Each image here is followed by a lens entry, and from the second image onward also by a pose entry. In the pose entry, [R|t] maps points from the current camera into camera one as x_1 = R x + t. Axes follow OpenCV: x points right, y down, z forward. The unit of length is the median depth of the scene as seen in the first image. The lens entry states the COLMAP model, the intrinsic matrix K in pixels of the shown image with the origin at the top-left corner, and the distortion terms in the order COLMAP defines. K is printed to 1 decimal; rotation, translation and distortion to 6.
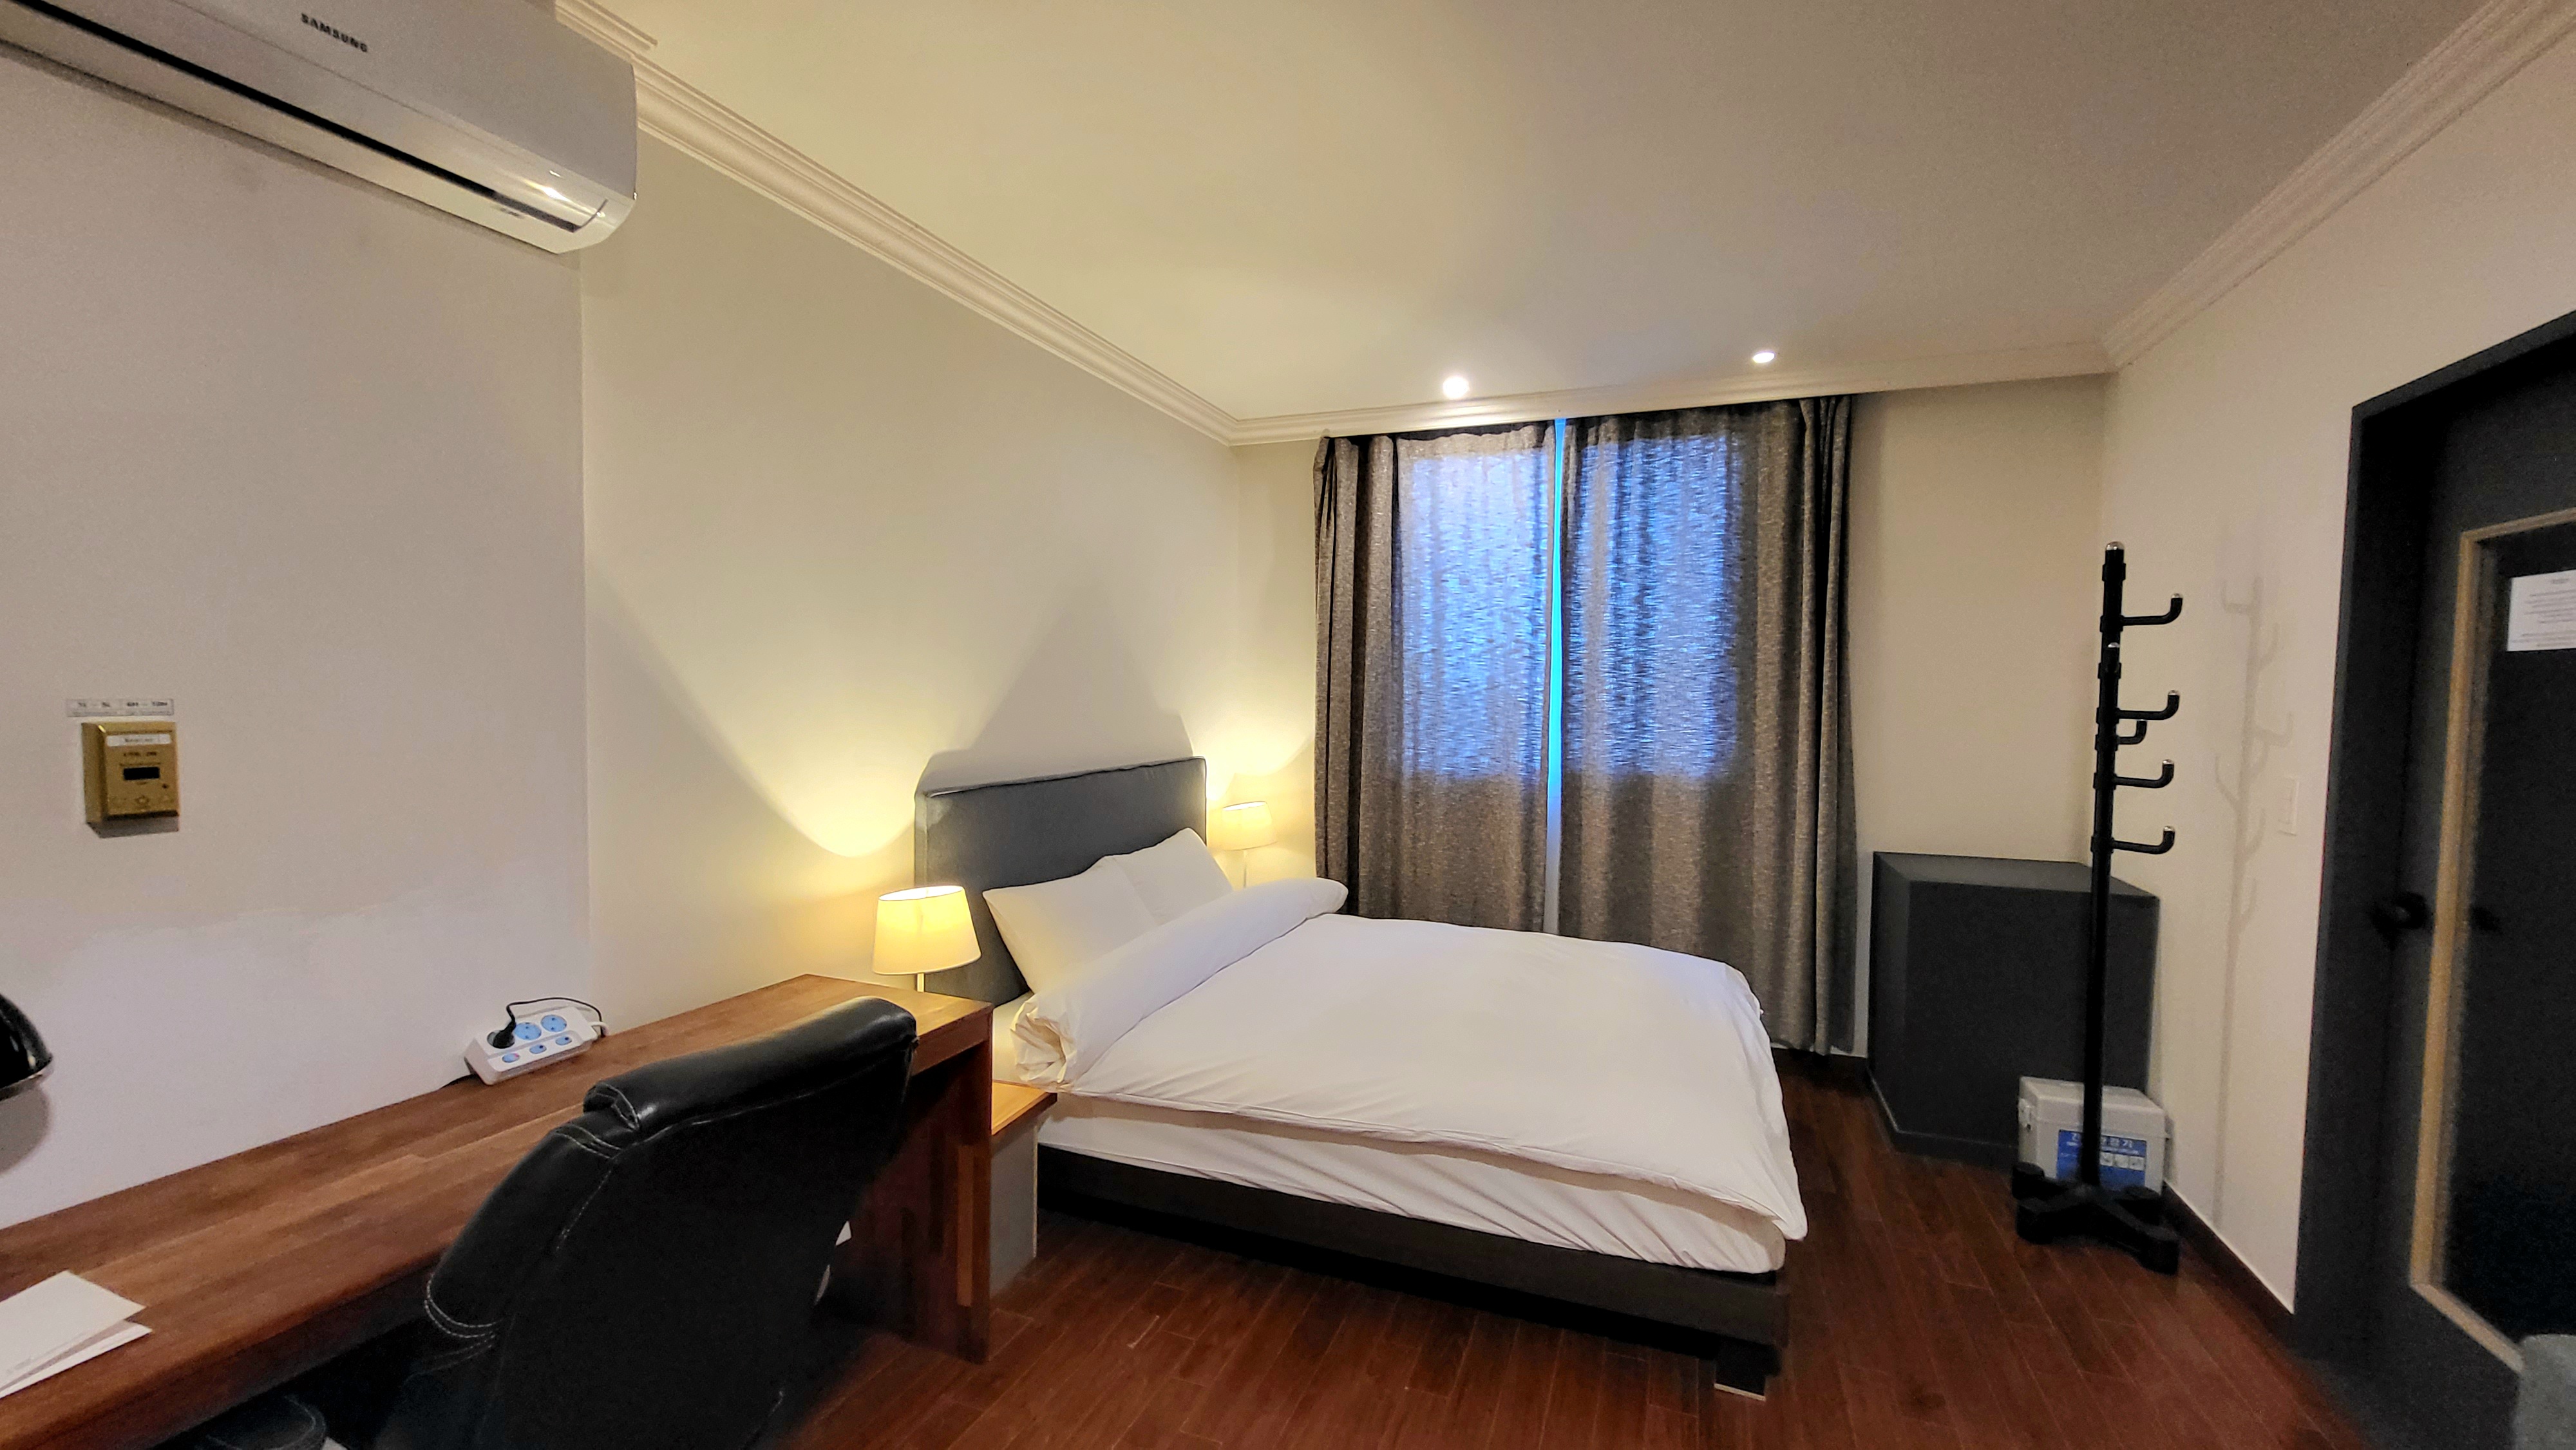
lens RADIAL K [[1014.0, 0, 1293.6], [0, 1014.0, 740.8], [0, 0, 1]] dist [0.000716, -0.000018]
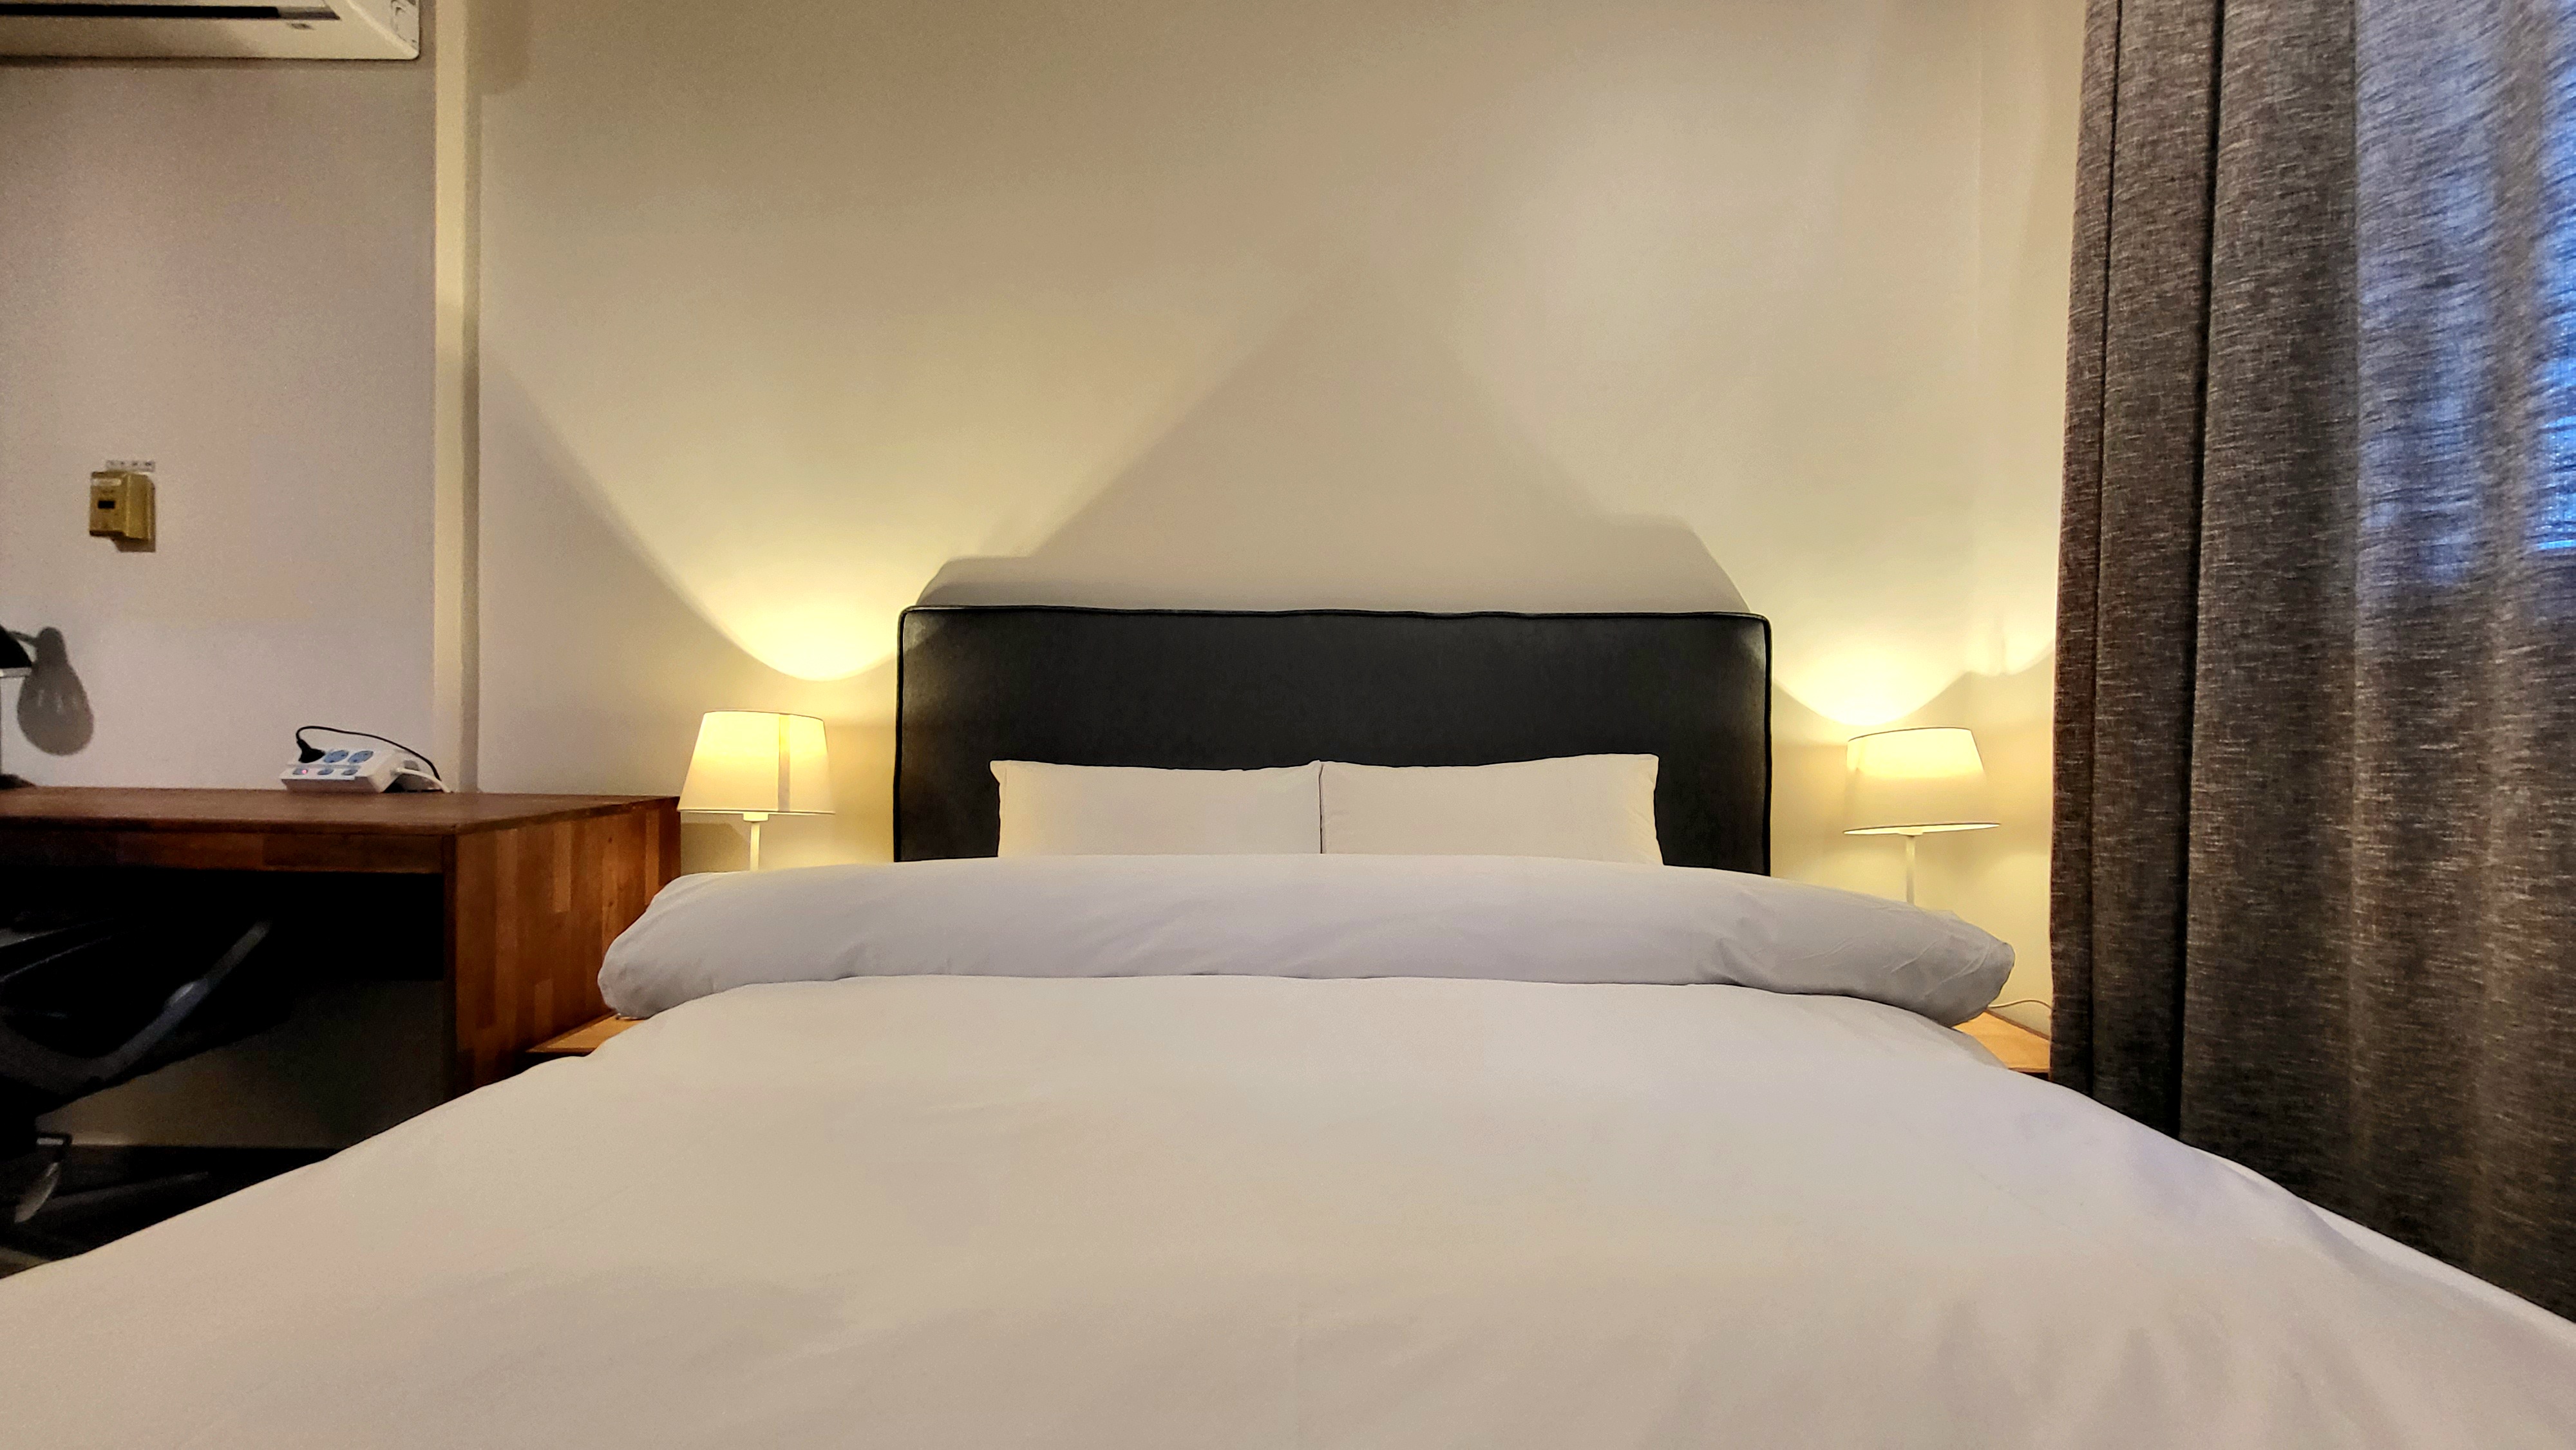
lens RADIAL K [[1014.0, 0, 1293.6], [0, 1014.0, 740.8], [0, 0, 1]] dist [0.000716, -0.000018]
pose [[0.352448, 0.005033, -0.935818, 0.266650], [-0.056150, 0.998298, -0.015778, 0.091725], [0.934145, 0.058108, 0.352131, 0.641405]]
